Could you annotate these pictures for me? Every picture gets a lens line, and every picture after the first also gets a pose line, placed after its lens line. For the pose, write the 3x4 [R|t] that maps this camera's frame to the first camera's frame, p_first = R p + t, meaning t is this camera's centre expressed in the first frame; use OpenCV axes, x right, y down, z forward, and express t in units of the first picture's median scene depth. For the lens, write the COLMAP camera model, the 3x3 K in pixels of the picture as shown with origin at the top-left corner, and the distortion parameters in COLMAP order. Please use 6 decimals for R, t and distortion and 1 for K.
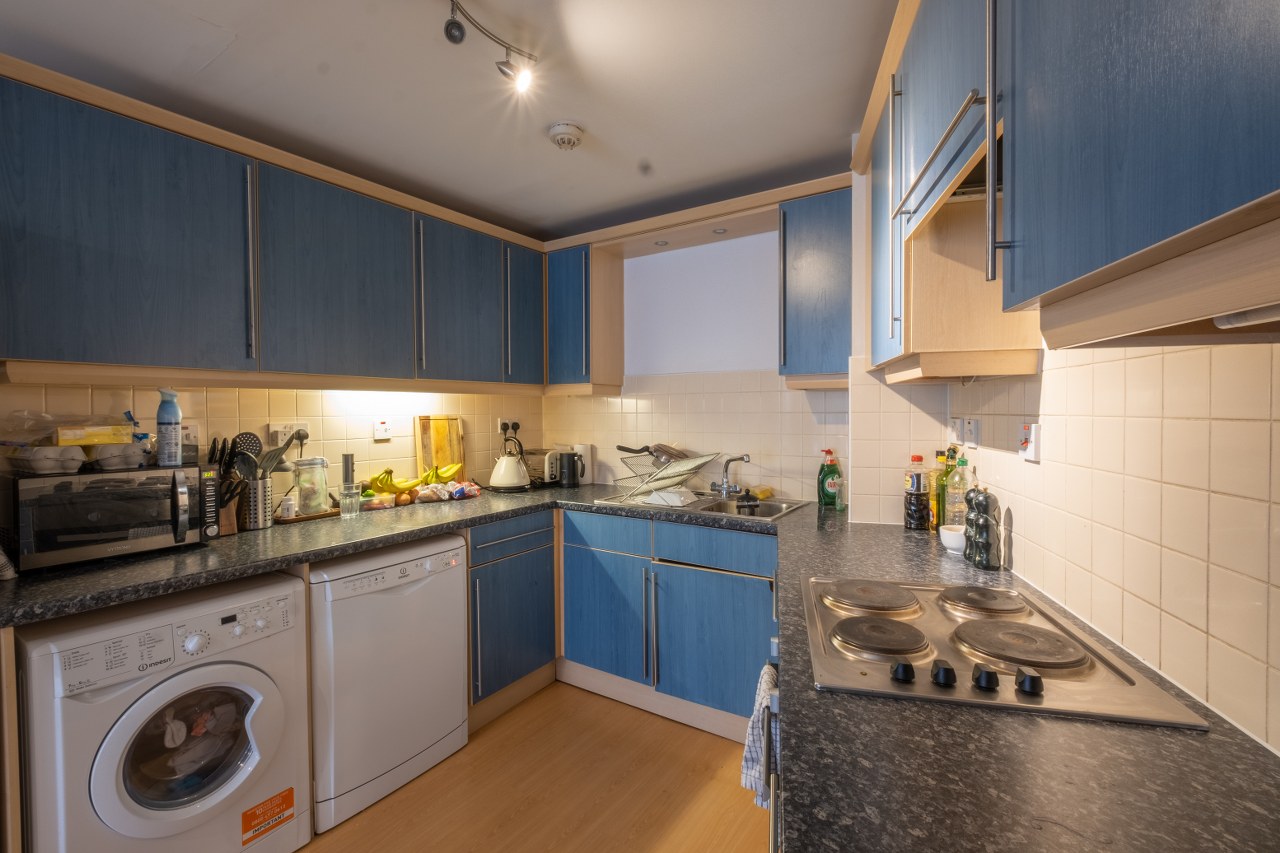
lens RADIAL K [[554.9, 0, 636.9], [0, 554.9, 420.1], [0, 0, 1]] dist [0.001063, -0.000233]
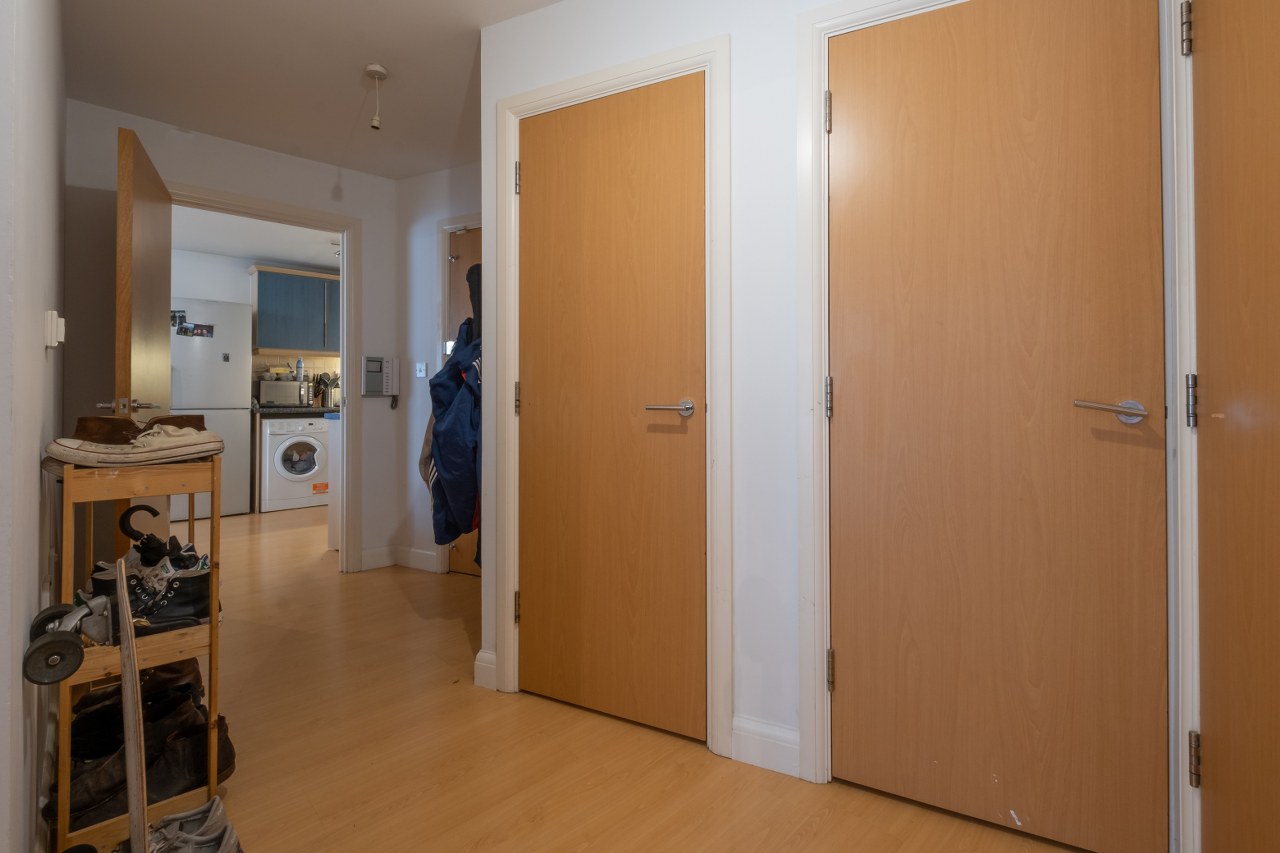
lens RADIAL K [[557.8, 0, 642.5], [0, 557.8, 384.2], [0, 0, 1]] dist [0.000784, -0.000111]
pose [[0.977077, 0.006740, -0.212781, 1.344139], [-0.013210, 0.999492, -0.028997, 0.129637], [0.212477, 0.031143, 0.976670, -1.299323]]
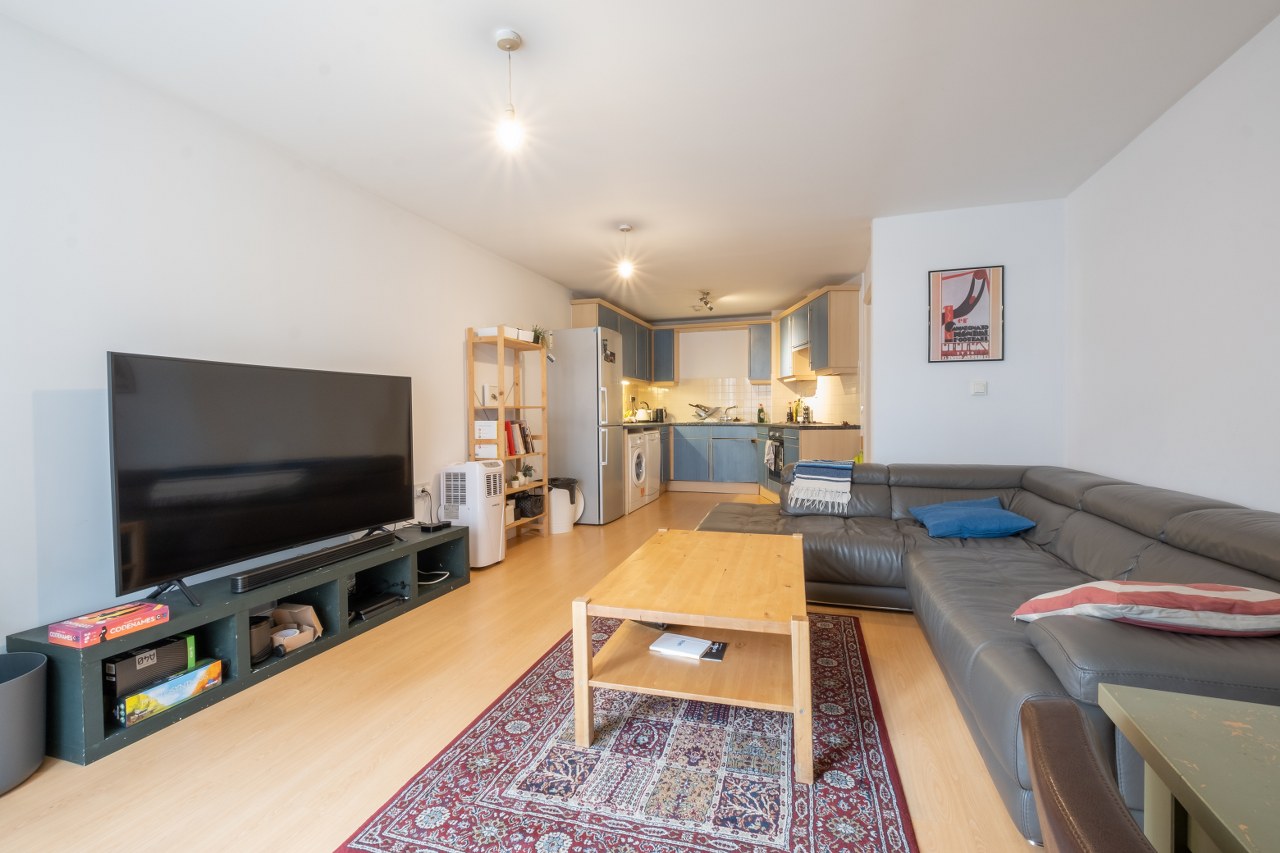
lens RADIAL K [[554.9, 0, 636.9], [0, 554.9, 420.1], [0, 0, 1]] dist [0.001063, -0.000233]
pose [[0.962119, -0.003521, 0.272606, -1.272165], [0.005592, 0.999961, -0.006822, 0.177146], [-0.272572, 0.008088, 0.962101, -1.949493]]
